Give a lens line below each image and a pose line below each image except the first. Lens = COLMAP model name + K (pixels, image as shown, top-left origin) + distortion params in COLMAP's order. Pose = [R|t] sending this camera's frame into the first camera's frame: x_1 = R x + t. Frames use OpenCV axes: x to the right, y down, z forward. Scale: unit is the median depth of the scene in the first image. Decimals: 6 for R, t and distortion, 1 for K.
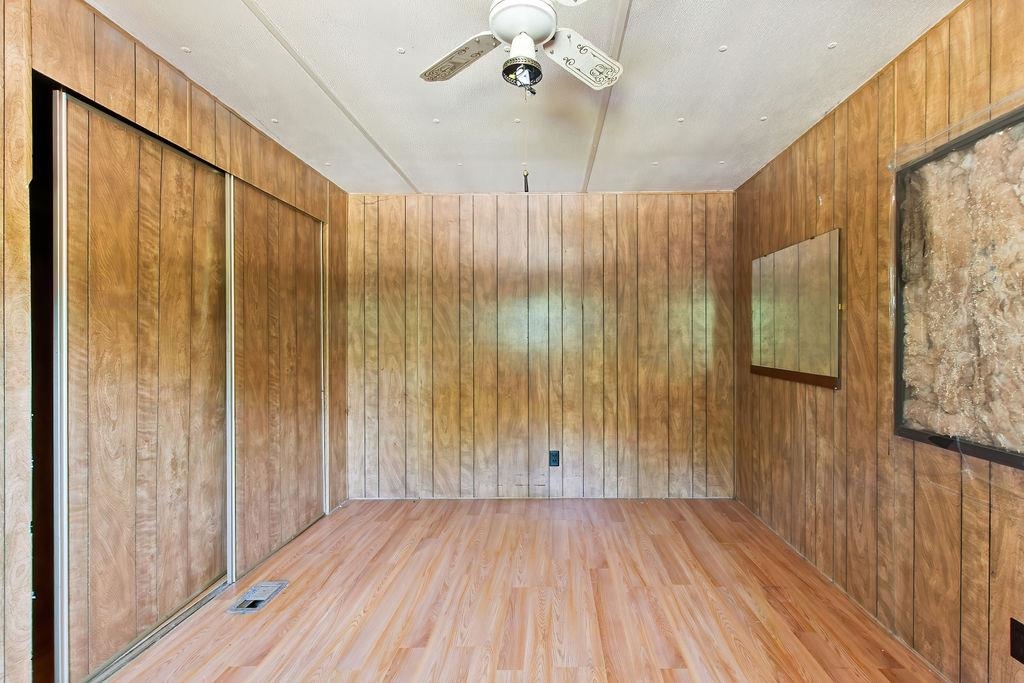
lens RADIAL K [[458.2, 0, 512.0], [0, 458.2, 341.5], [0, 0, 1]] dist [0.001189, -0.004459]
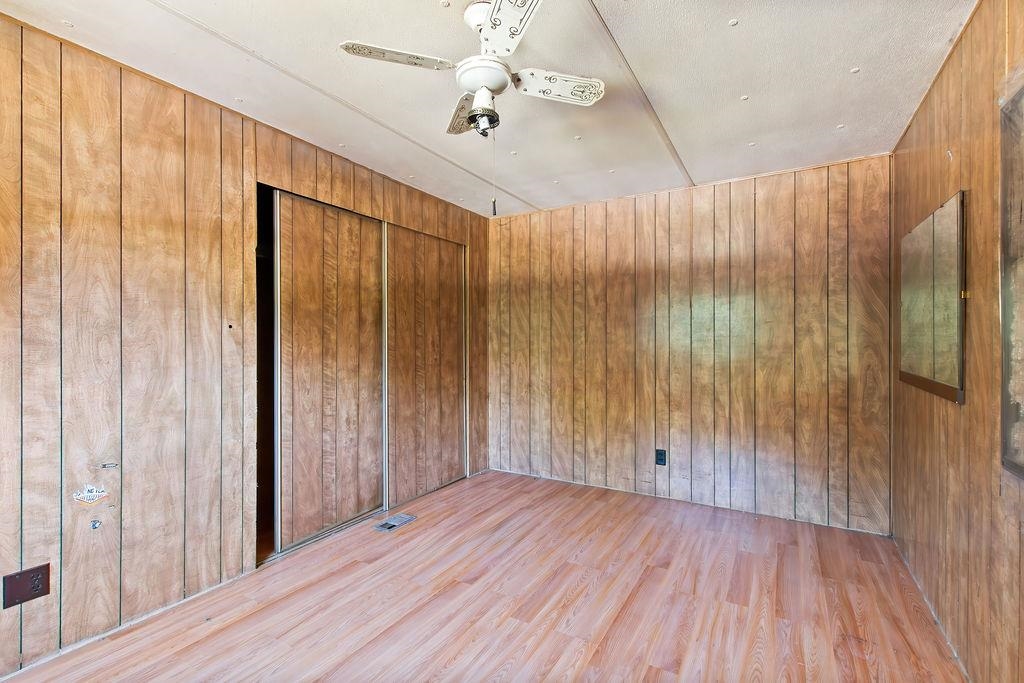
lens RADIAL K [[440.3, 0, 512.0], [0, 440.3, 341.5], [0, 0, 1]] dist [0.000563, -0.004924]
pose [[0.871730, 0.004231, -0.489968, 0.283317], [-0.003062, 0.999990, 0.003187, 0.000613], [0.489977, -0.001278, 0.871735, 0.005391]]
